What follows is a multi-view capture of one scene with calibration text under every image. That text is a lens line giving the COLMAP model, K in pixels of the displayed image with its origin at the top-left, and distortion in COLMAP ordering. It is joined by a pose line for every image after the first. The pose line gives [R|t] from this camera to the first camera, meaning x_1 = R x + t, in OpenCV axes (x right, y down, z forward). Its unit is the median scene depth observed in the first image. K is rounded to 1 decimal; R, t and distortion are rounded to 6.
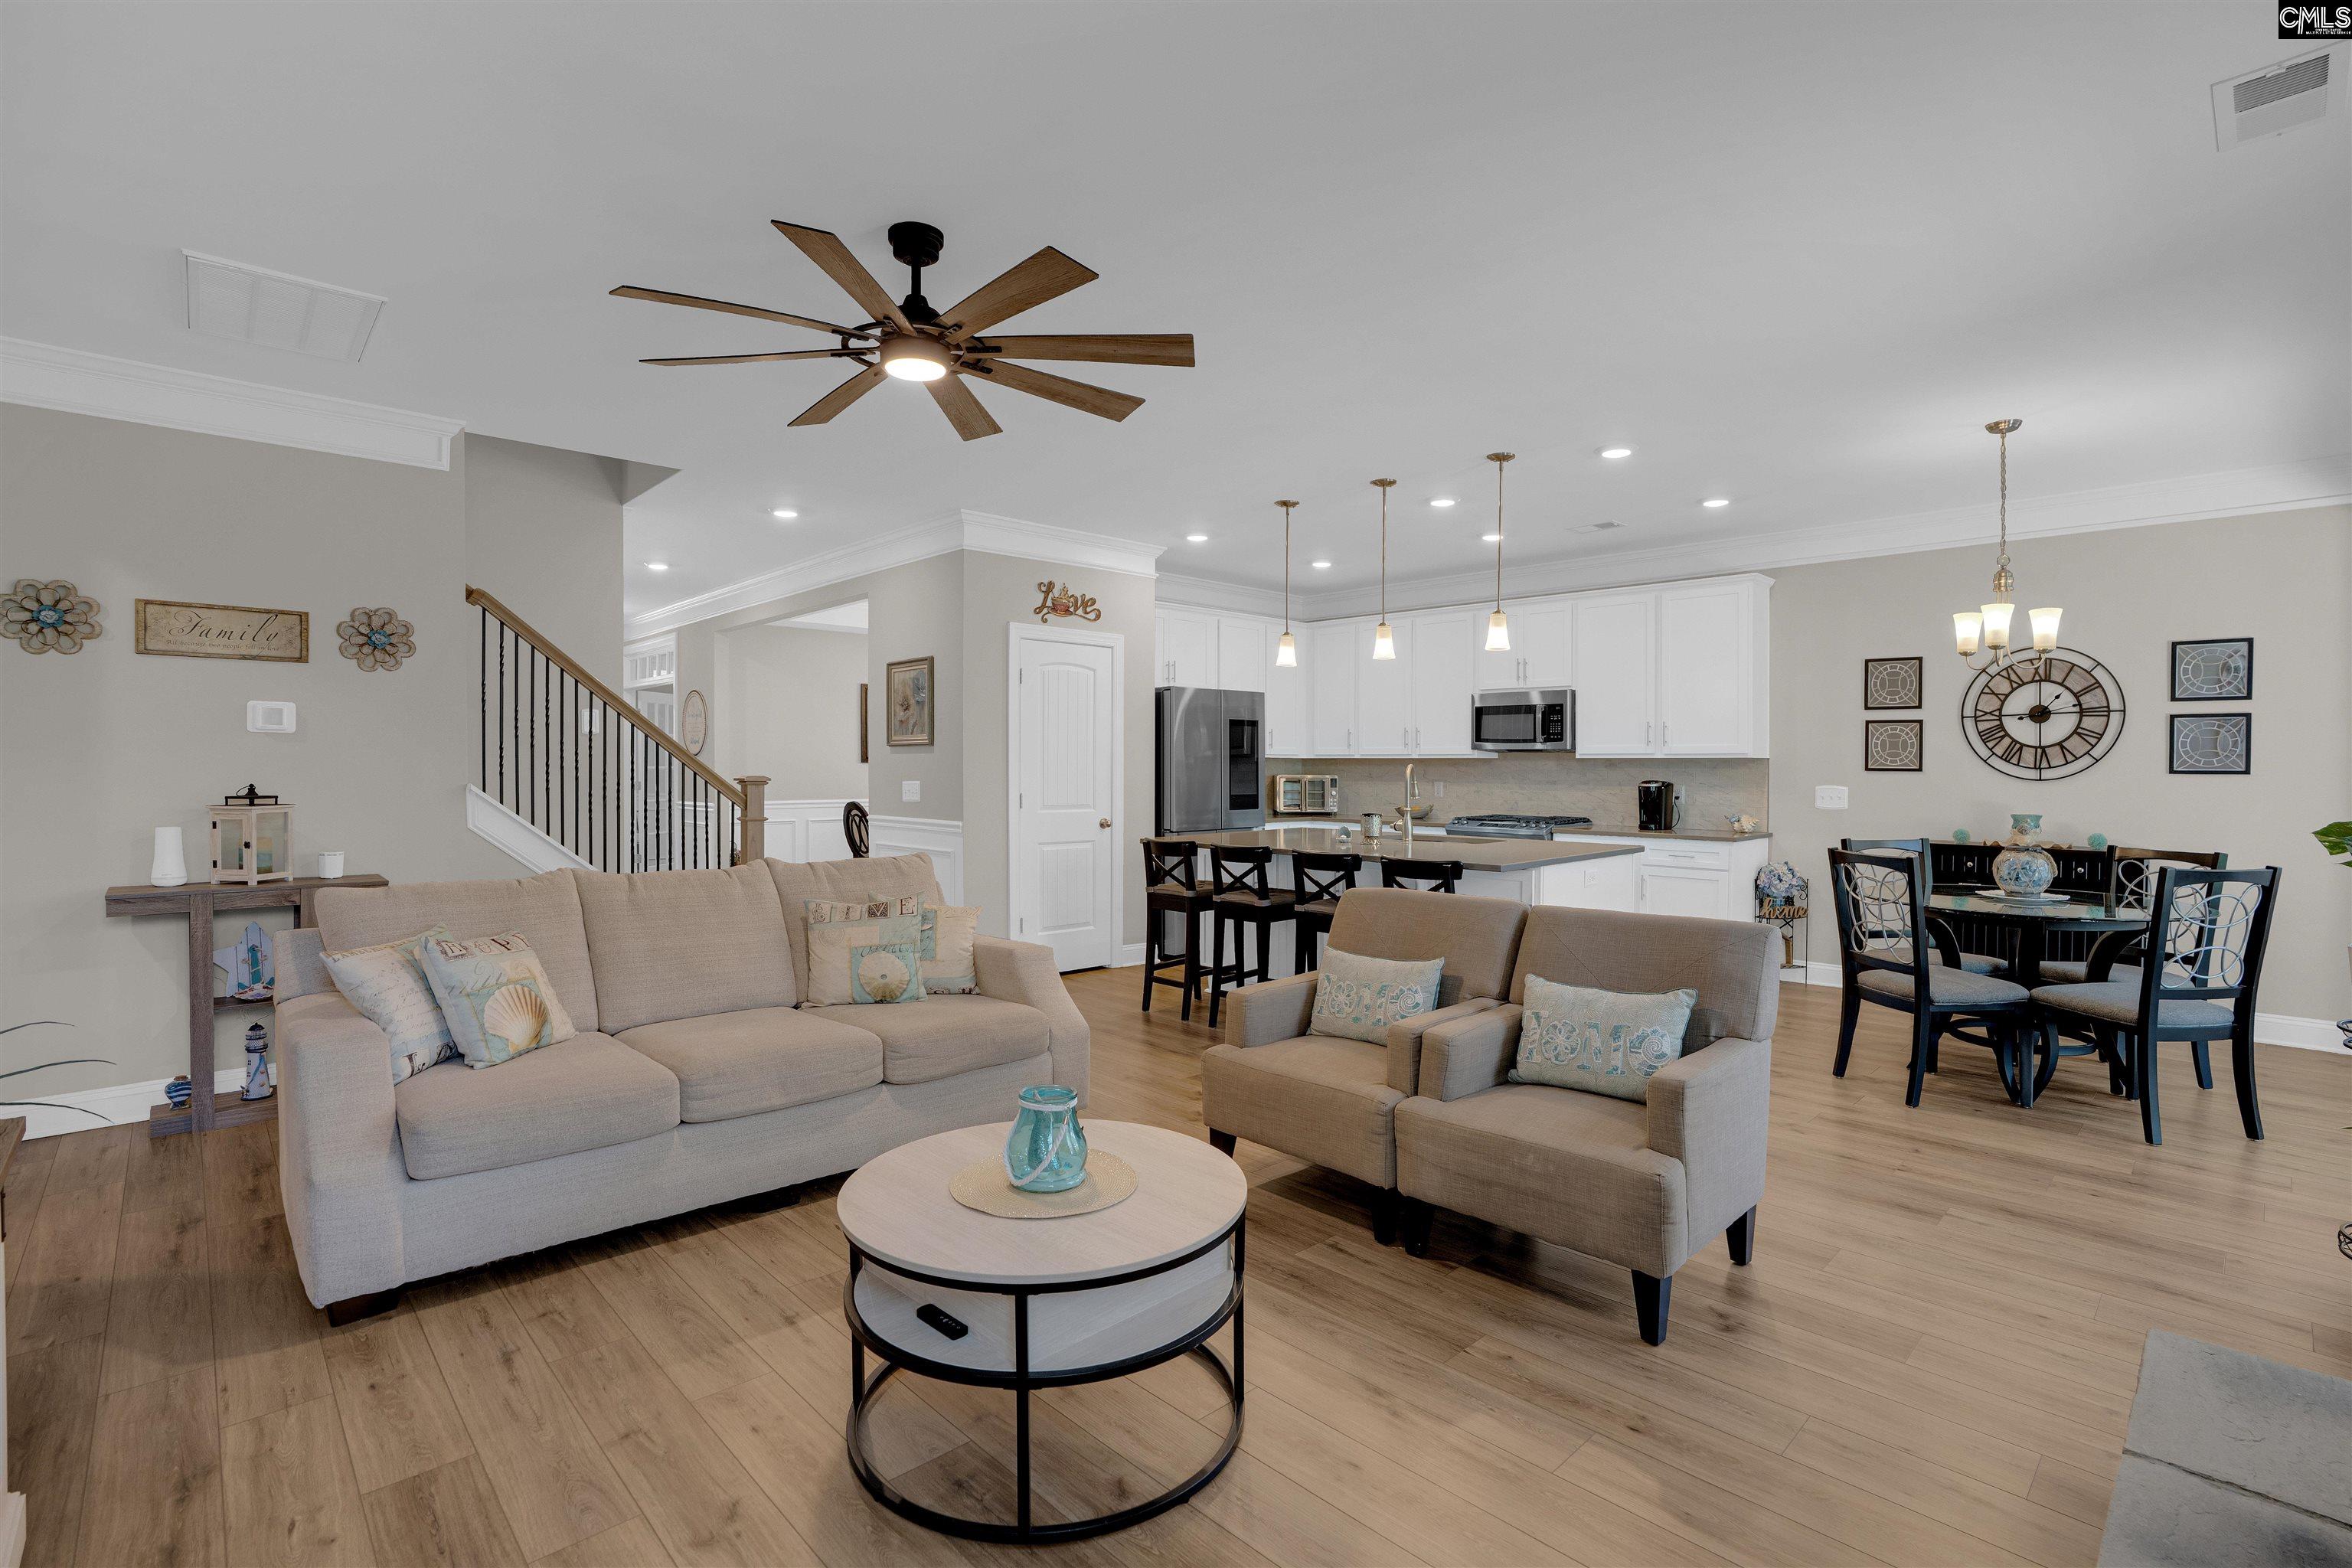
lens RADIAL K [[1106.6, 0, 1162.0], [0, 1106.6, 779.8], [0, 0, 1]] dist [-0.040157, 0.020682]
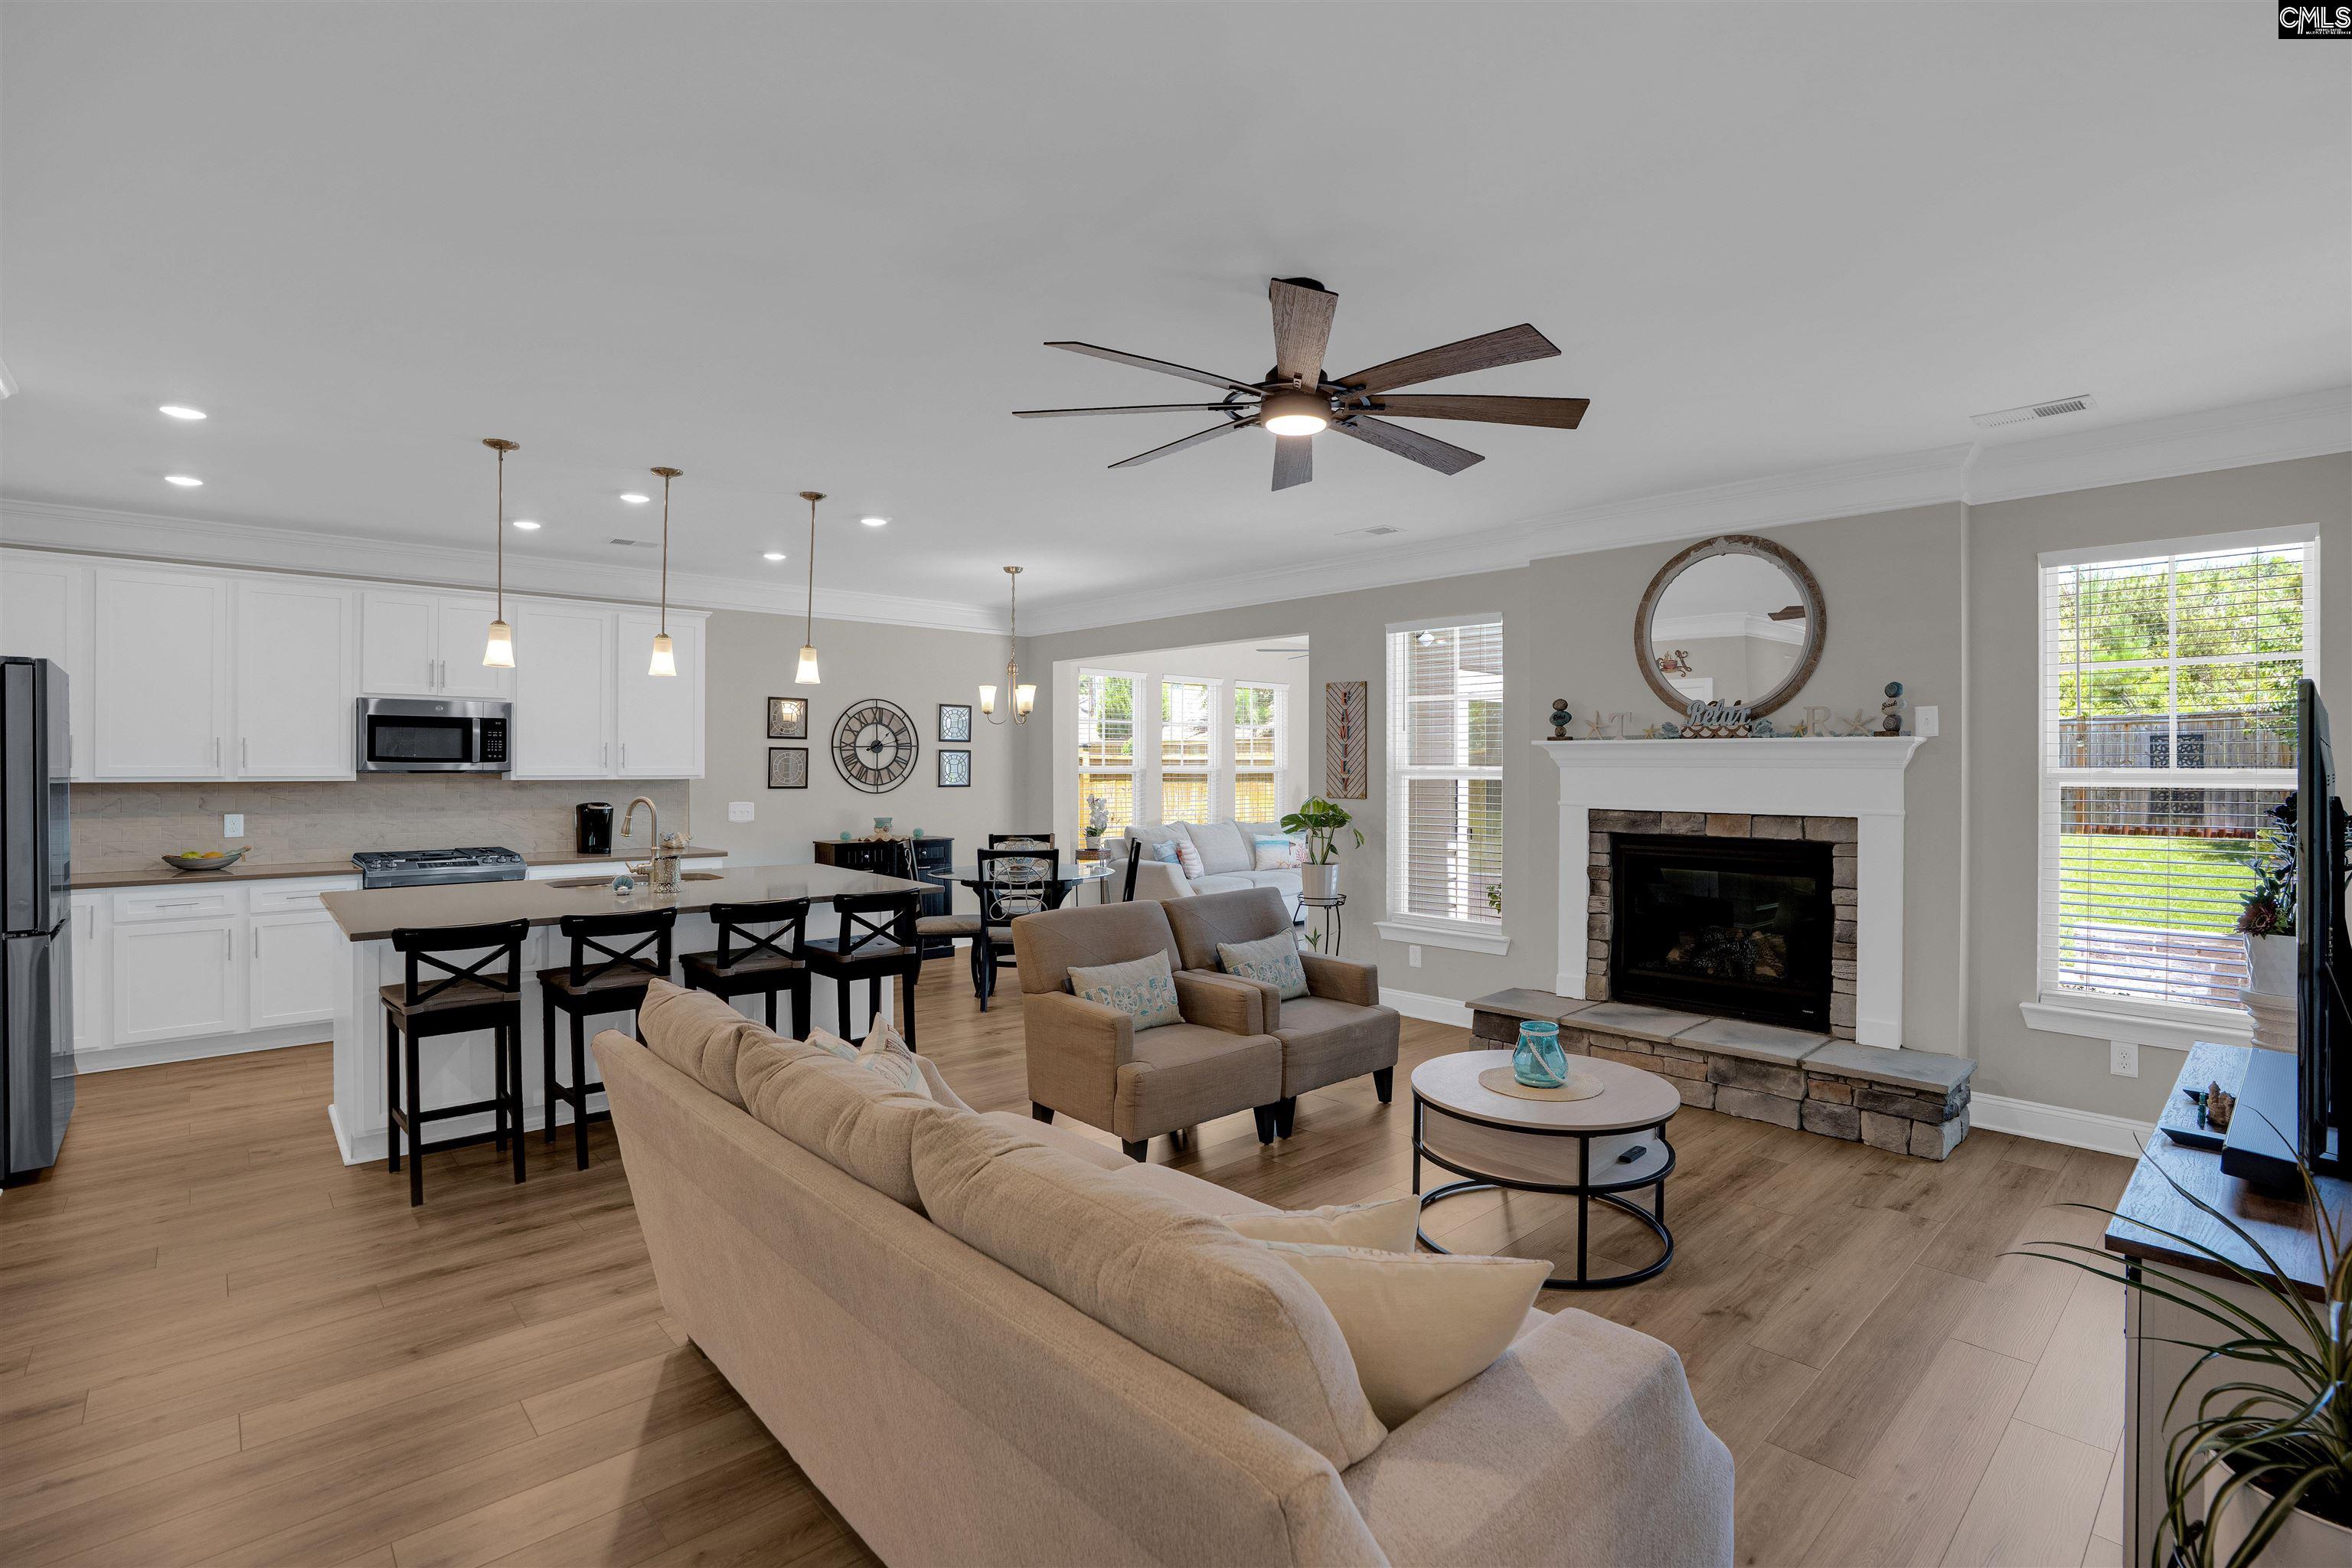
lens RADIAL K [[1134.7, 0, 1164.4], [0, 1134.7, 768.1], [0, 0, 1]] dist [-0.022499, 0.017074]
pose [[0.014328, -0.005789, 0.999881, -0.661943], [0.015155, 0.999870, 0.005572, -0.034425], [-0.999782, 0.015073, 0.014414, 0.594440]]
